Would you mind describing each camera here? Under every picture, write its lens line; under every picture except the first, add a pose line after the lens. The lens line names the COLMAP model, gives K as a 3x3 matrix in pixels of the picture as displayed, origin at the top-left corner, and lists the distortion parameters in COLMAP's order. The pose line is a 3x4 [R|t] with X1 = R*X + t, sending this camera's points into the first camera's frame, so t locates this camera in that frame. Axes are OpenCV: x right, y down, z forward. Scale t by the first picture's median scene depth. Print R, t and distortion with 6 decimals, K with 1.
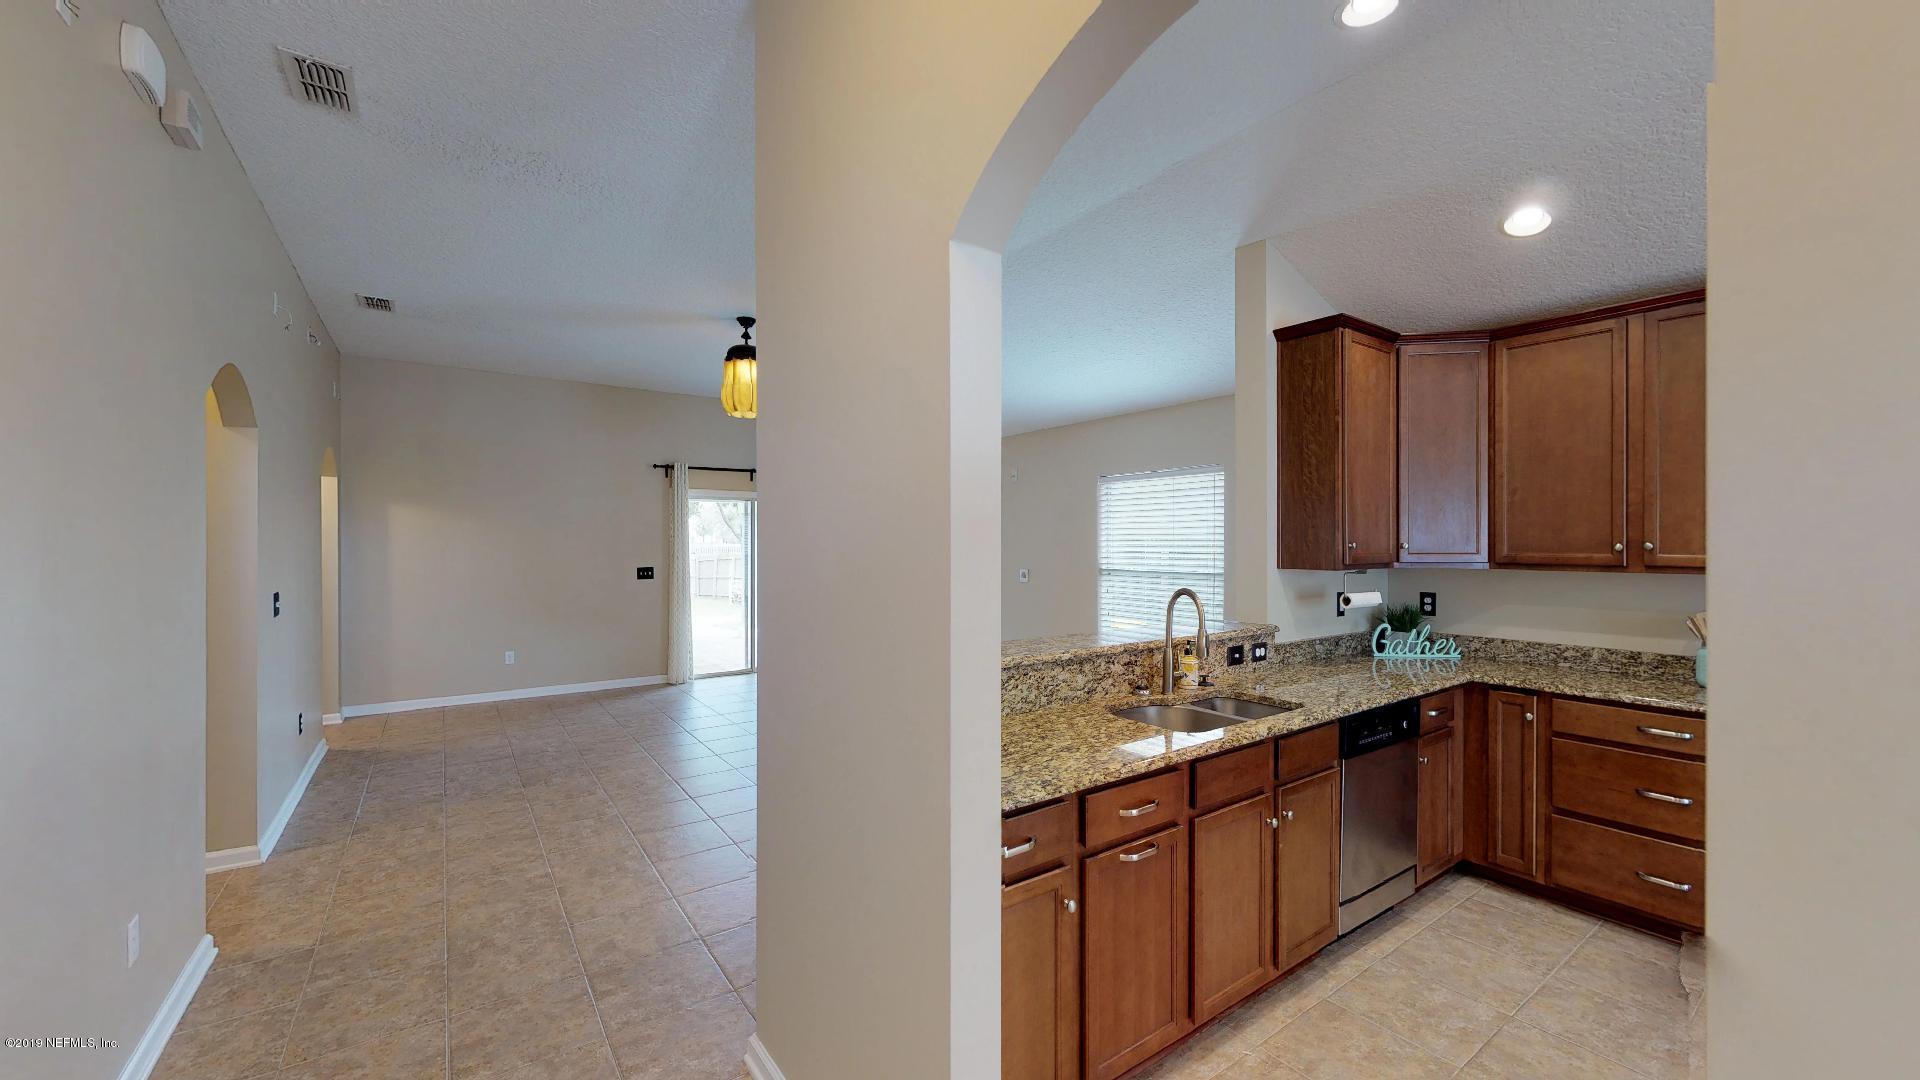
lens RADIAL K [[723.2, 0, 961.1], [0, 723.2, 542.2], [0, 0, 1]] dist [-0.000817, 0.000369]
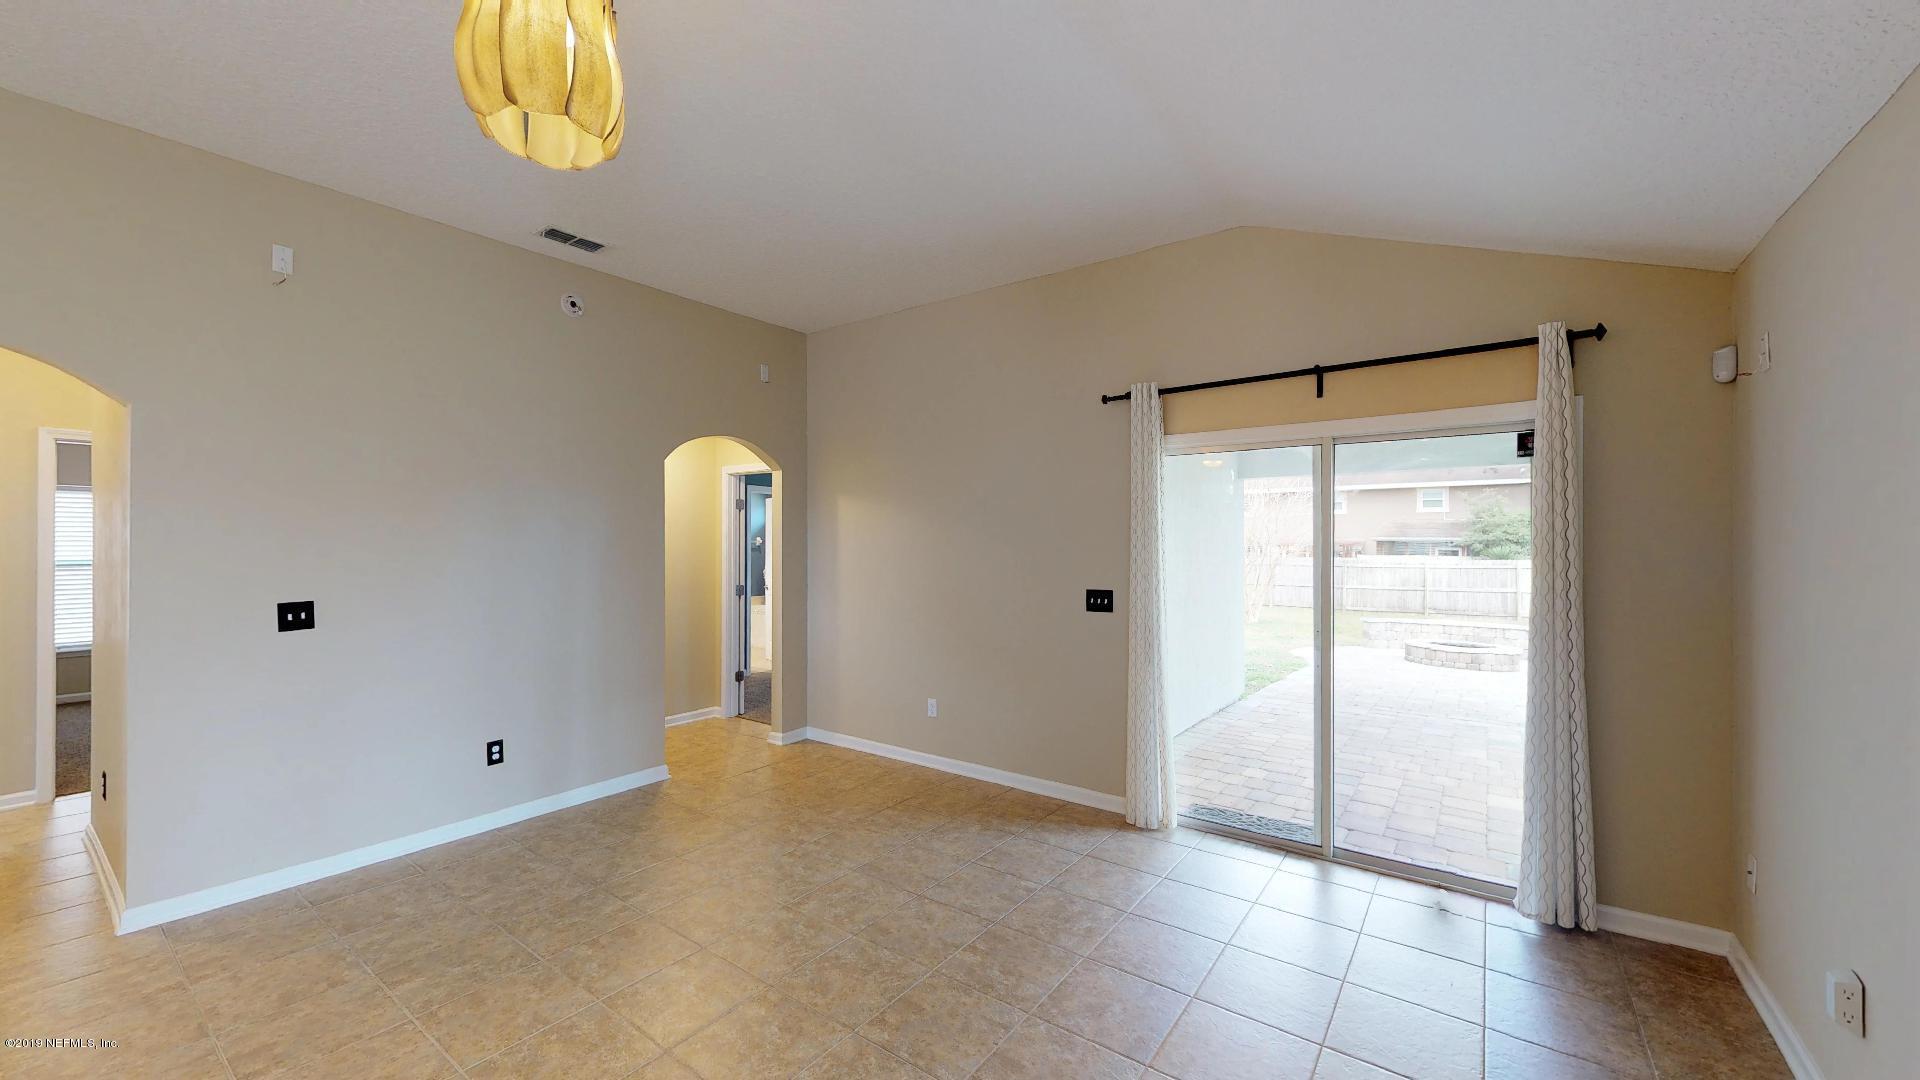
lens RADIAL K [[723.2, 0, 961.1], [0, 723.2, 542.2], [0, 0, 1]] dist [-0.000817, 0.000369]
pose [[0.308444, -0.000654, -0.951242, 0.102685], [-0.001666, 0.999998, -0.001228, -0.000437], [0.951241, 0.001964, 0.308443, 1.638384]]
